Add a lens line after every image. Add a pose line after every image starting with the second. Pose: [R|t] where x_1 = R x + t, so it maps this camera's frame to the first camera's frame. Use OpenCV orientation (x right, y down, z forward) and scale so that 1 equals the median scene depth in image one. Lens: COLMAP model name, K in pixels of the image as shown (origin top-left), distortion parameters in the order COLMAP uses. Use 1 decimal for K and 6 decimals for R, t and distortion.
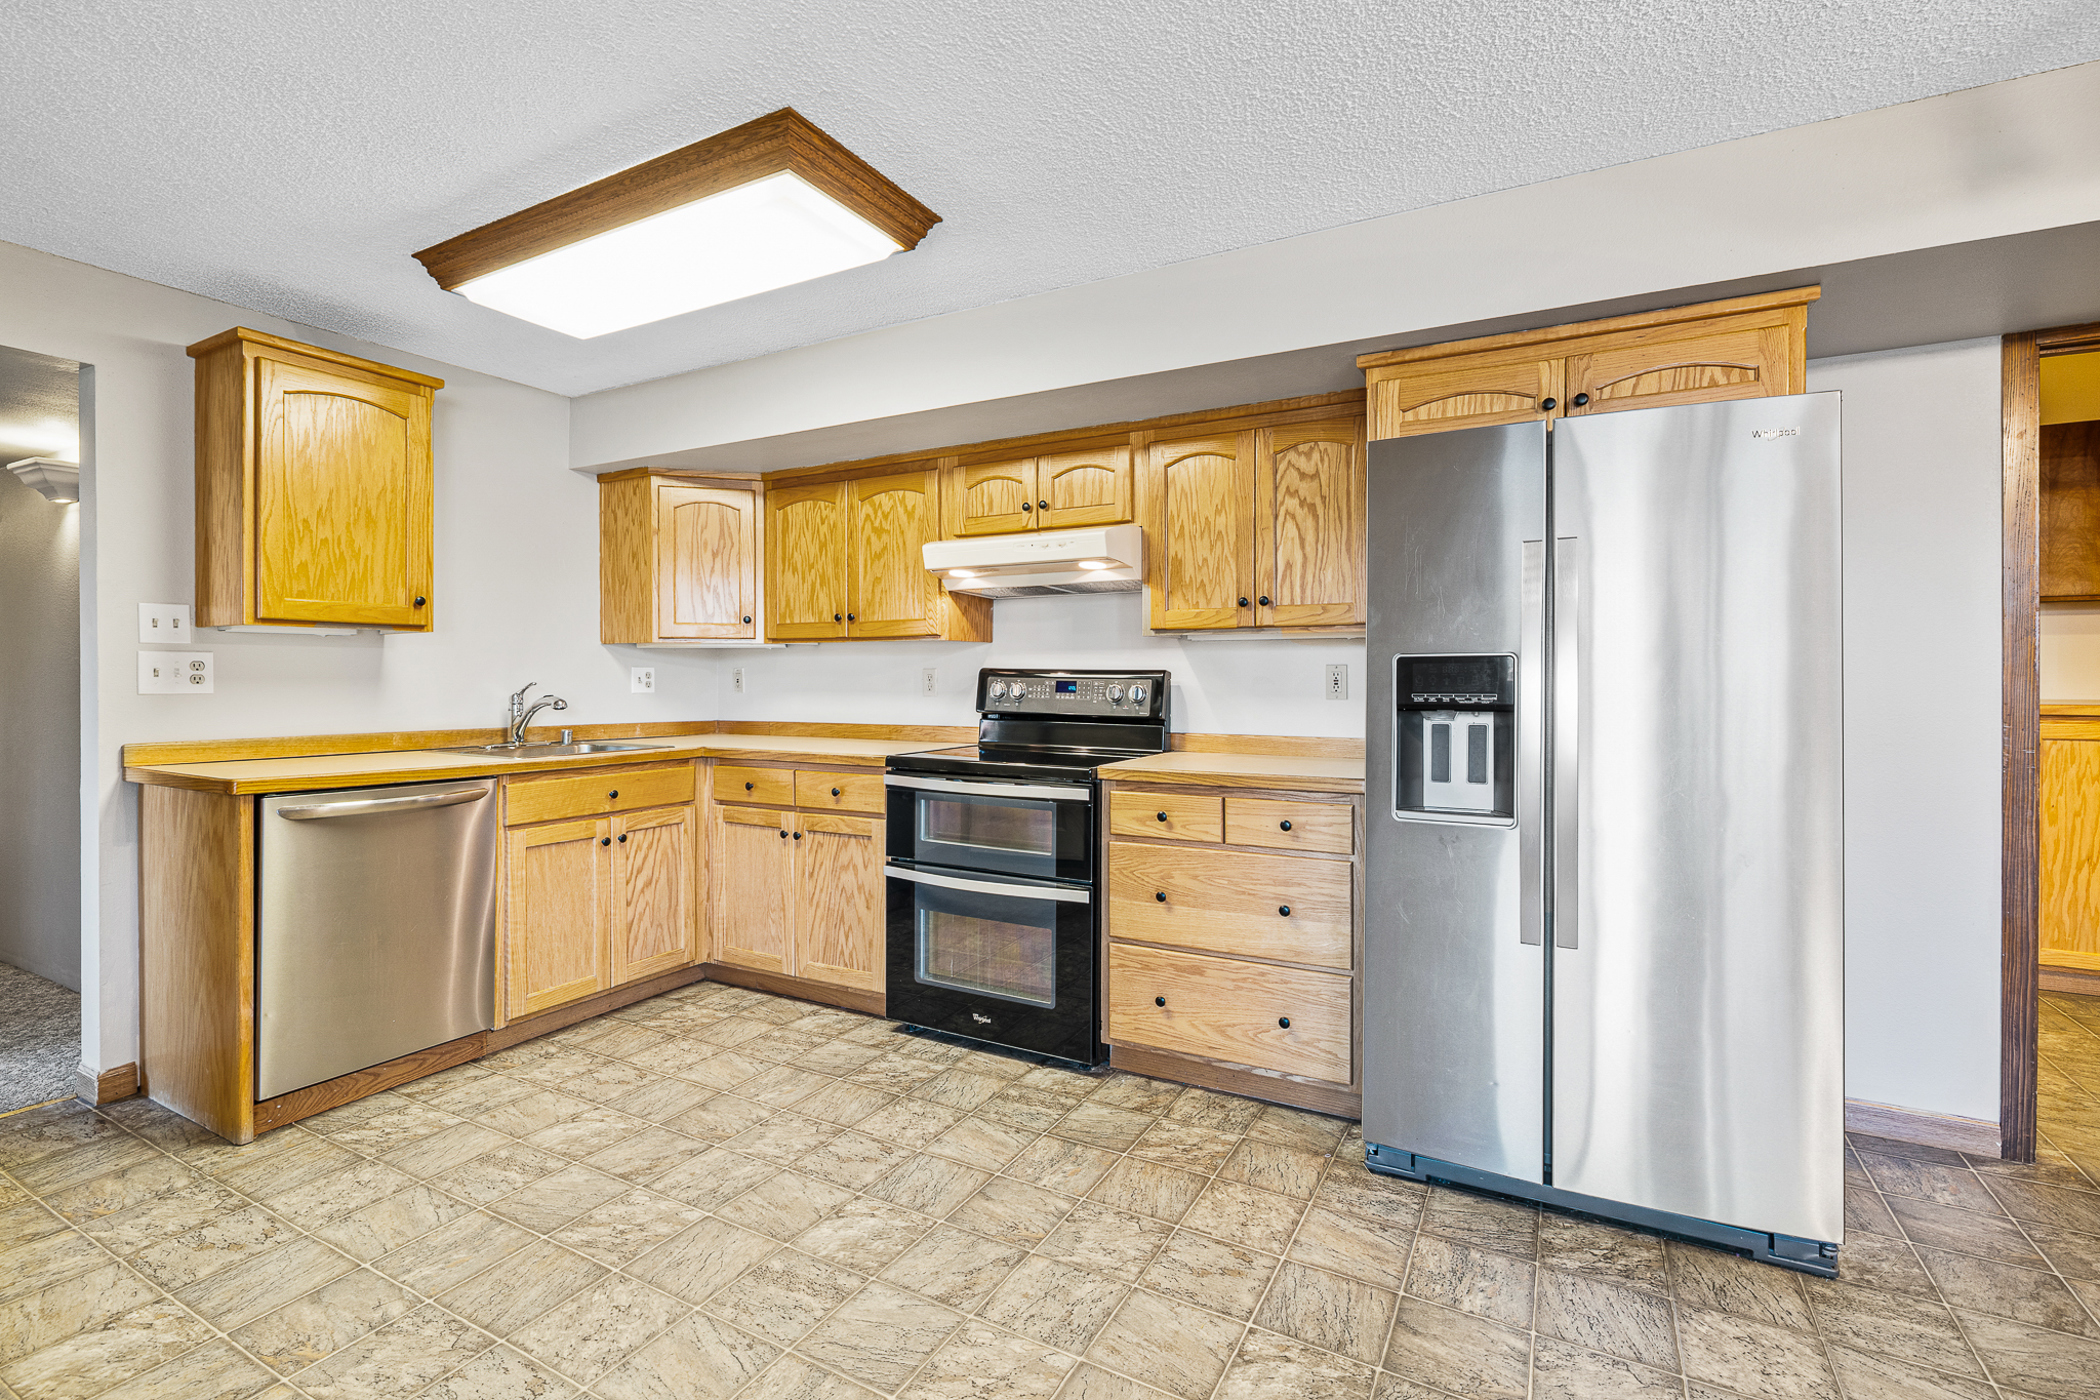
lens RADIAL K [[963.3, 0, 1055.4], [0, 963.3, 684.7], [0, 0, 1]] dist [-0.008902, 0.002415]
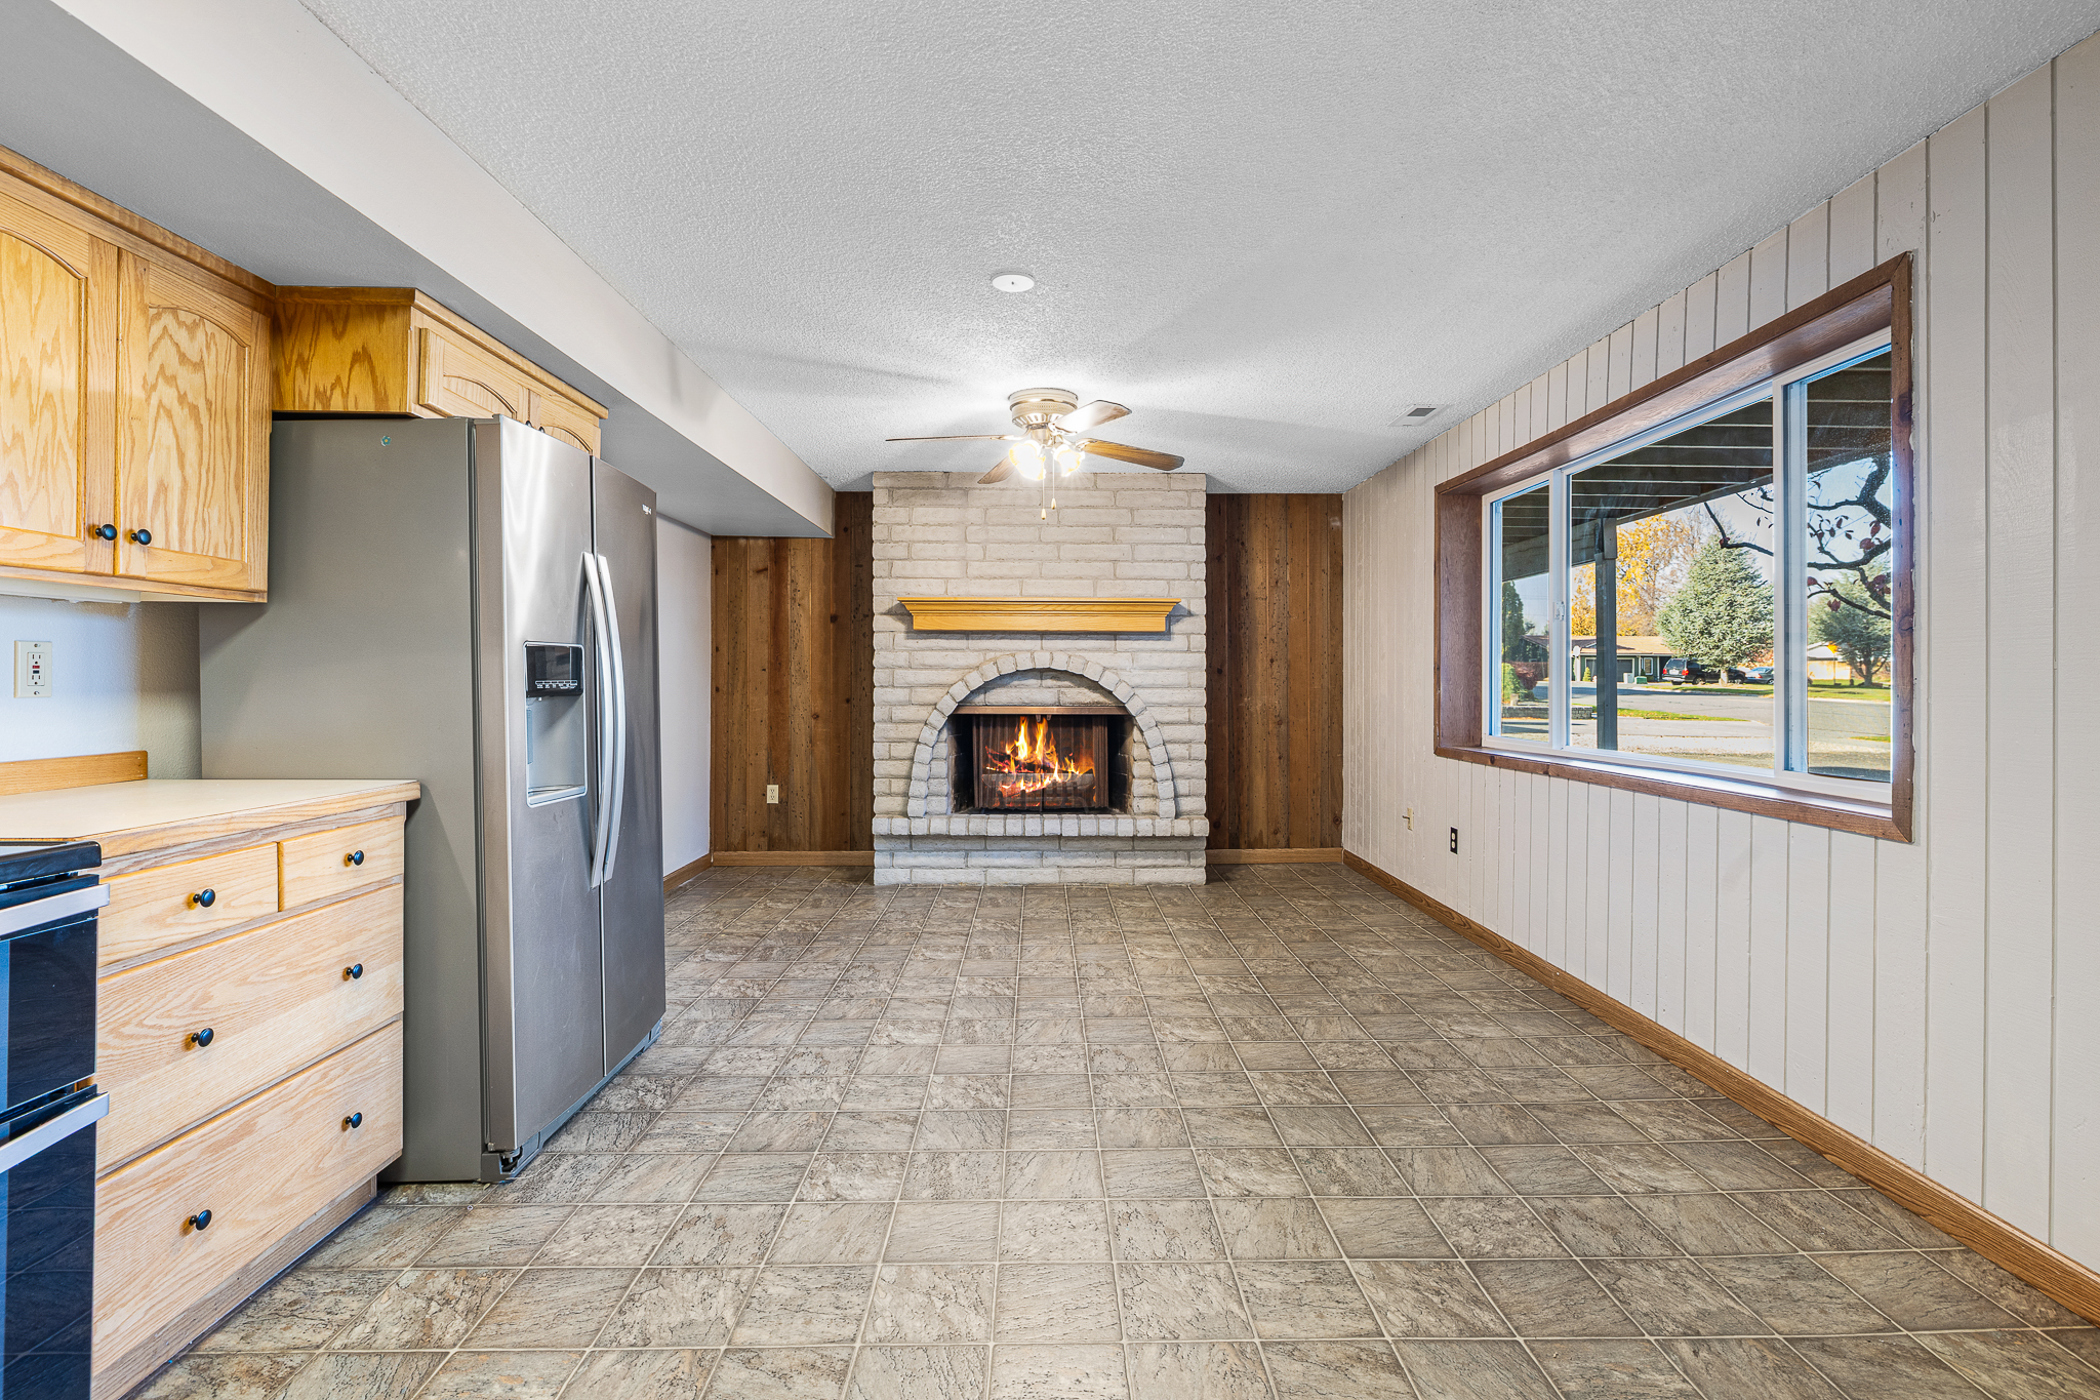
lens RADIAL K [[963.3, 0, 1058.4], [0, 963.3, 688.9], [0, 0, 1]] dist [-0.008902, 0.002415]
pose [[-0.502125, -0.009311, 0.864745, -0.630735], [0.006293, 0.999876, 0.014420, 0.005448], [-0.864772, 0.012682, -0.502004, 0.825698]]
